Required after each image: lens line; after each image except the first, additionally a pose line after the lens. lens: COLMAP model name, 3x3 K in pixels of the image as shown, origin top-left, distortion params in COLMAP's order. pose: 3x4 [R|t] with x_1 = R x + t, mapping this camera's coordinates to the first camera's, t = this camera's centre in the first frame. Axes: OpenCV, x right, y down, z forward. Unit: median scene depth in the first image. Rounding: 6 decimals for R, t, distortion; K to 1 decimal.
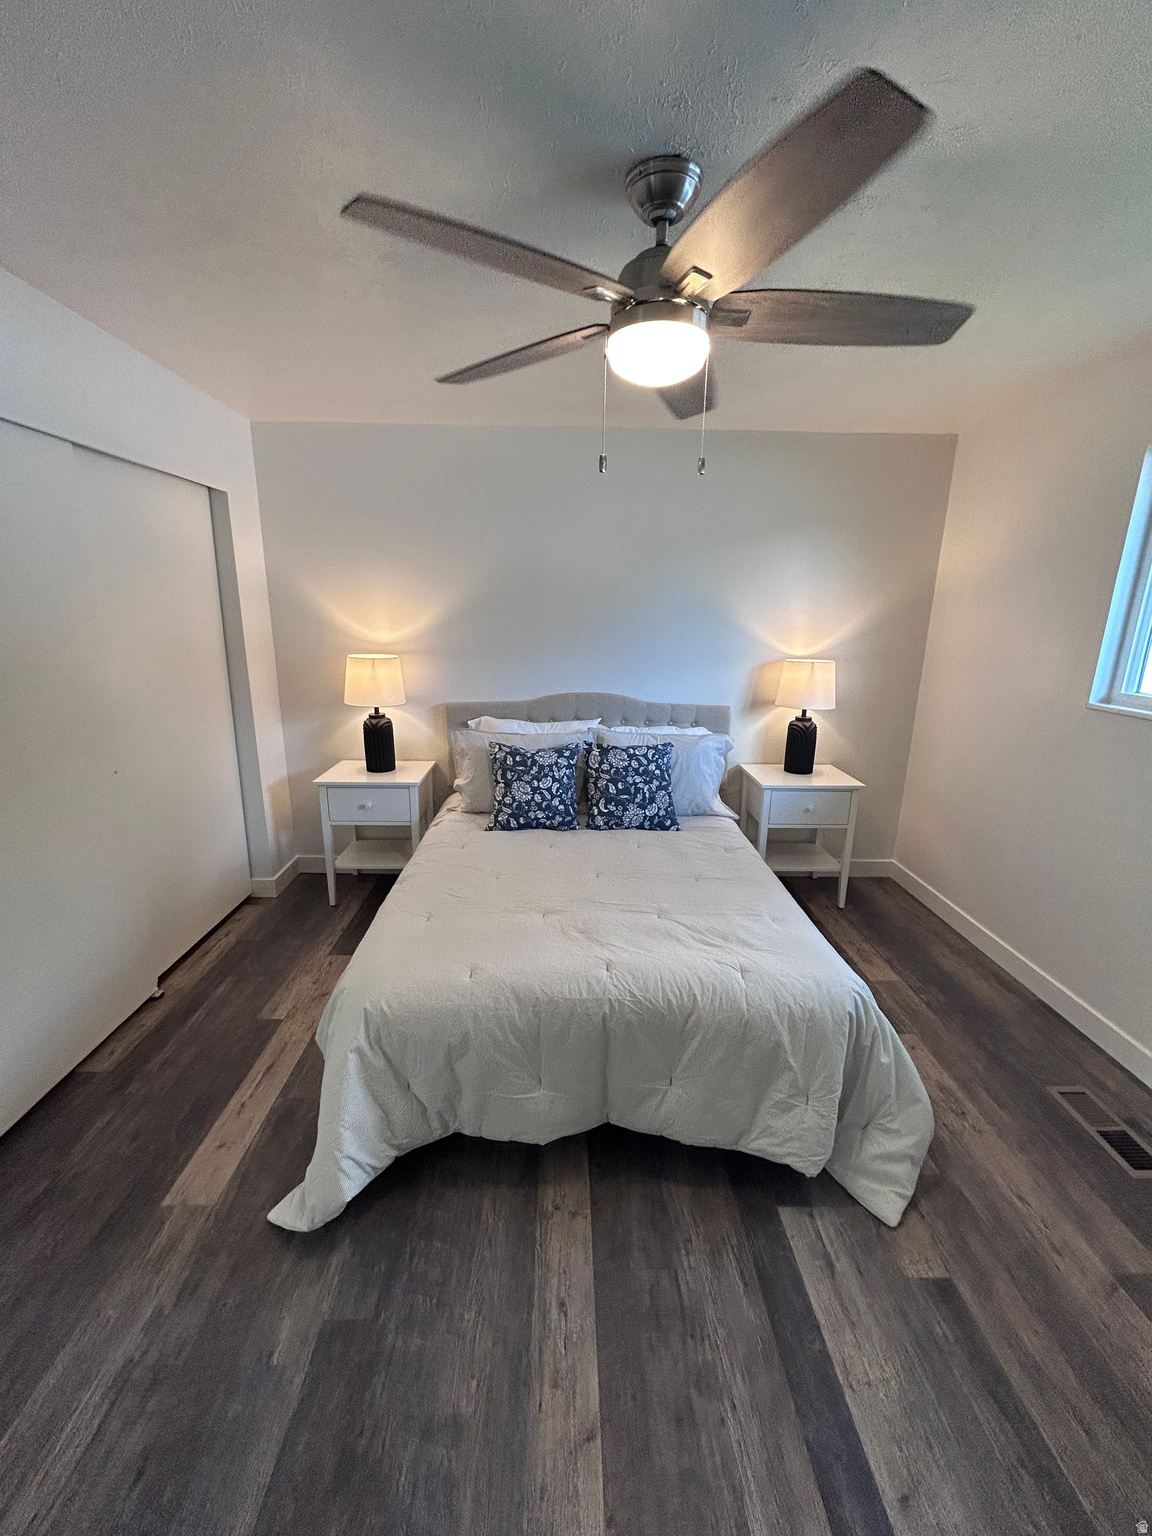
lens RADIAL K [[618.8, 0, 577.4], [0, 618.8, 769.5], [0, 0, 1]] dist [0.001041, 0.000603]
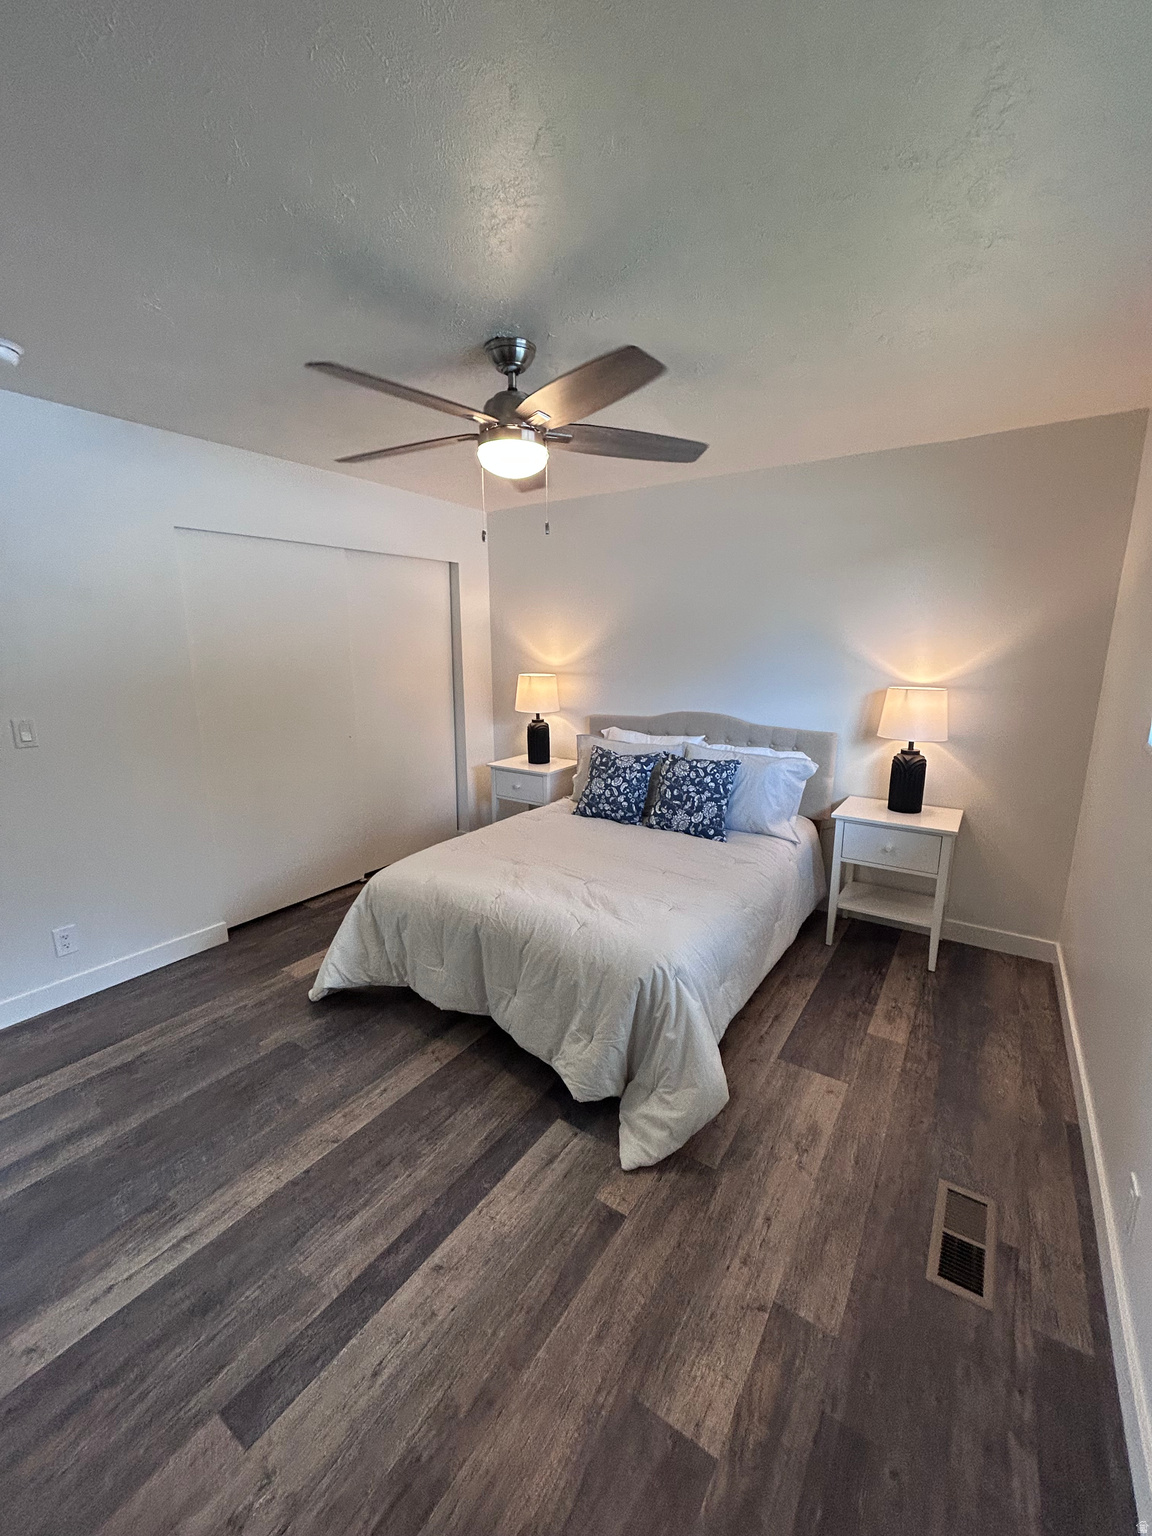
lens RADIAL K [[620.8, 0, 576.7], [0, 620.8, 767.1], [0, 0, 1]] dist [-0.001607, 0.000413]
pose [[0.814324, 0.100857, -0.571580, 0.560215], [-0.134639, 0.990749, -0.016998, 0.024372], [0.564578, 0.090799, 0.820370, -0.021667]]
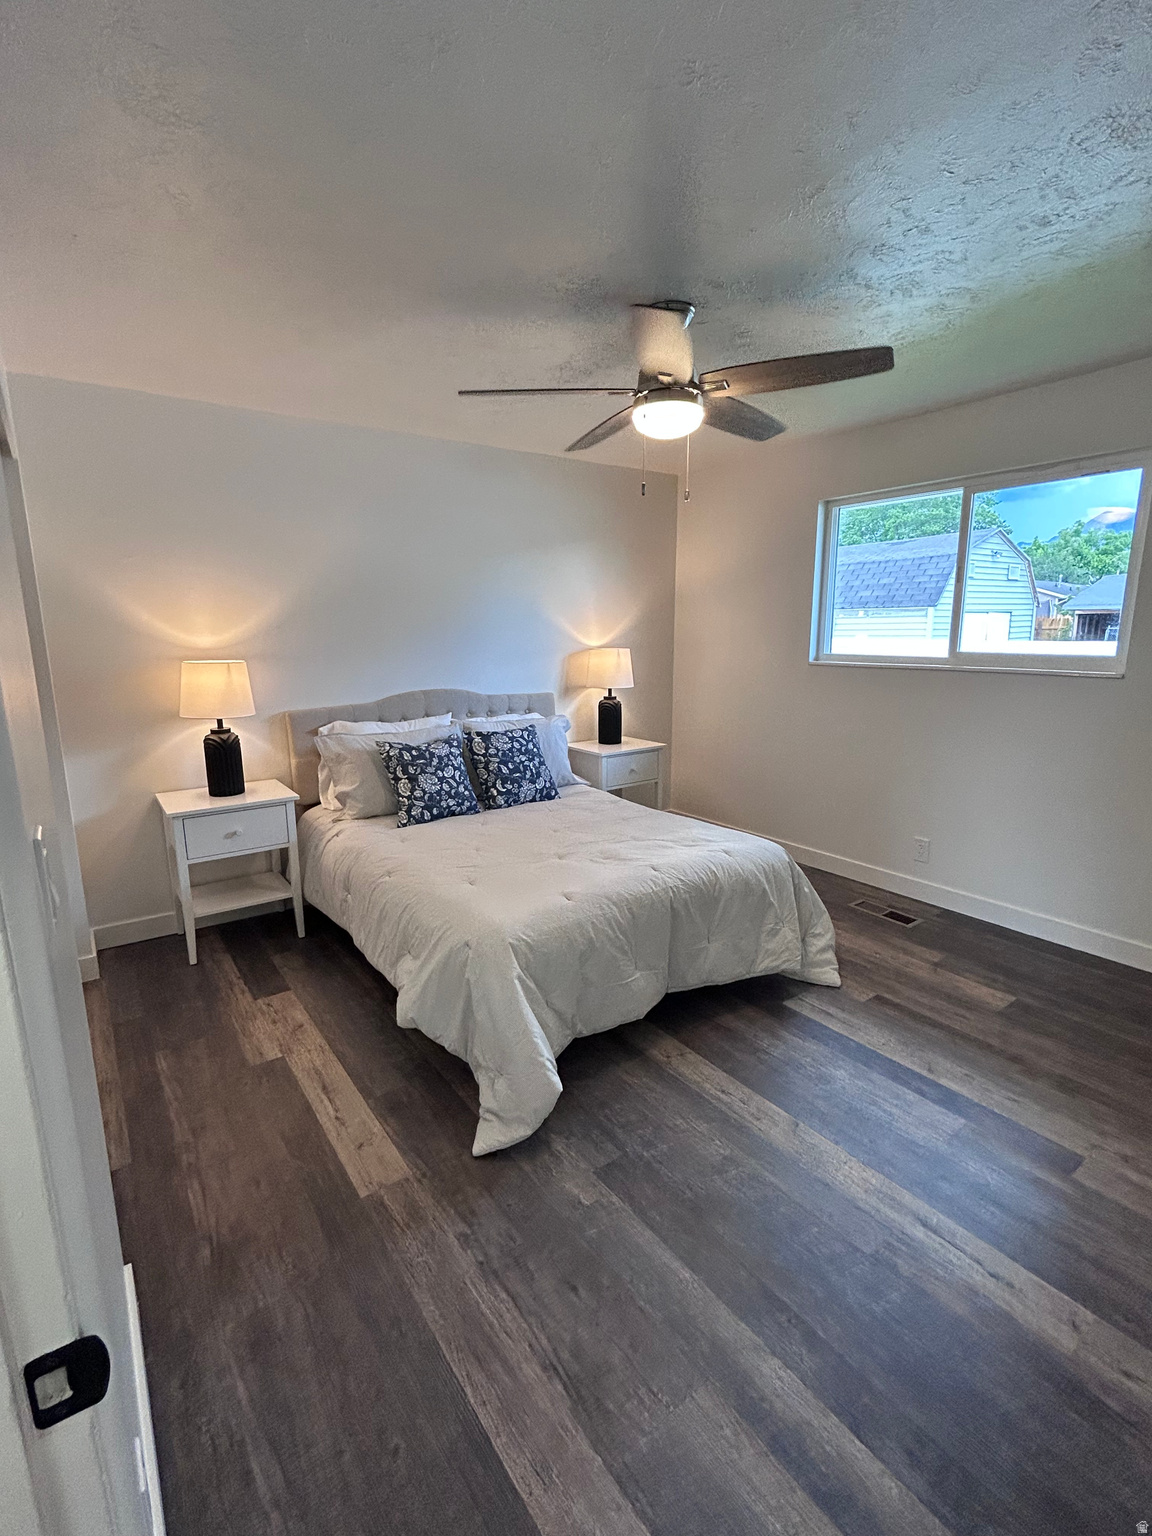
lens RADIAL K [[712.7, 0, 576.0], [0, 712.7, 768.0], [0, 0, 1]] dist [-0.002430, -0.000380]
pose [[0.822350, -0.130476, 0.553820, -0.528956], [0.161716, 0.986808, -0.007643, 0.058308], [-0.545517, 0.095847, 0.832601, -0.100474]]
